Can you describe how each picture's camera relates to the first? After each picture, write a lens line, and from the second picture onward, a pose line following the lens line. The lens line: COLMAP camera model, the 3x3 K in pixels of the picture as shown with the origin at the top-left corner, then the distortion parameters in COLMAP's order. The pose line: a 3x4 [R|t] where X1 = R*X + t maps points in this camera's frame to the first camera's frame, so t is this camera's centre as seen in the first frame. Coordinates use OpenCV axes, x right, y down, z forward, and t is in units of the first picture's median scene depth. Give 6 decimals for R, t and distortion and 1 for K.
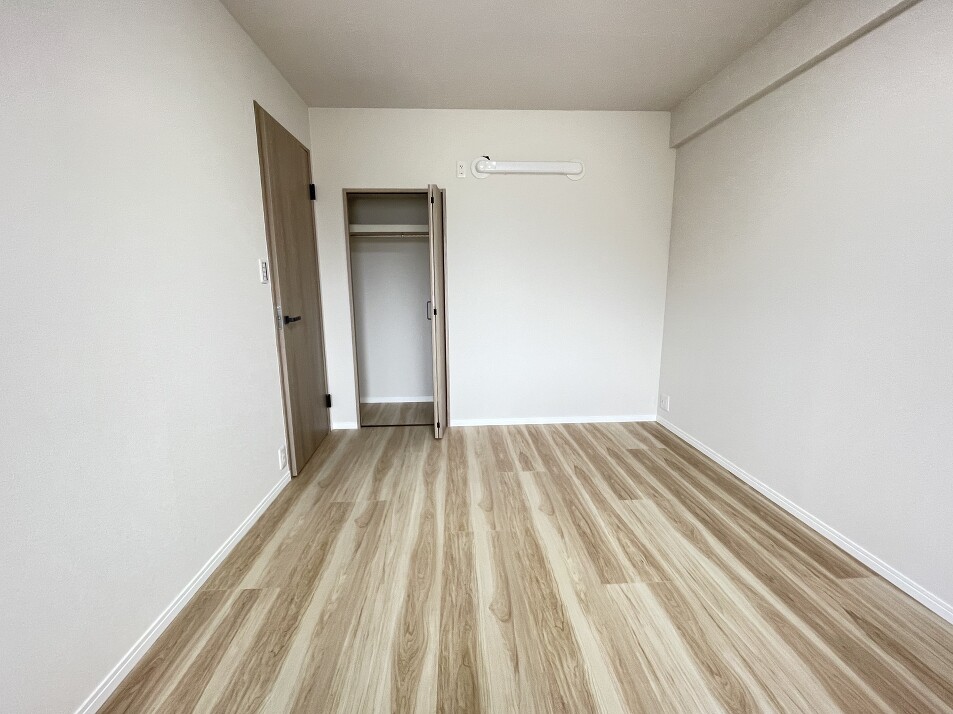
lens RADIAL K [[384.5, 0, 475.3], [0, 384.5, 356.2], [0, 0, 1]] dist [-0.003112, 0.000116]
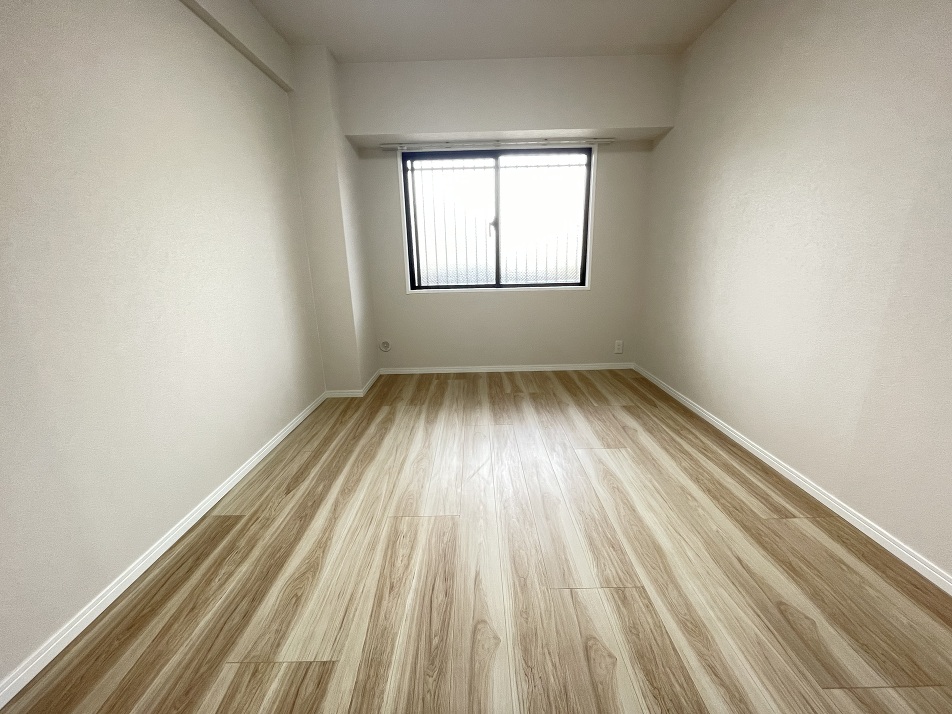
lens RADIAL K [[384.1, 0, 474.8], [0, 384.1, 356.2], [0, 0, 1]] dist [-0.003112, 0.000116]
pose [[-0.998485, 0.019627, 0.051400, 0.195261], [0.039695, 0.903863, 0.425976, -0.246525], [-0.038098, 0.427371, -0.903273, 1.578470]]
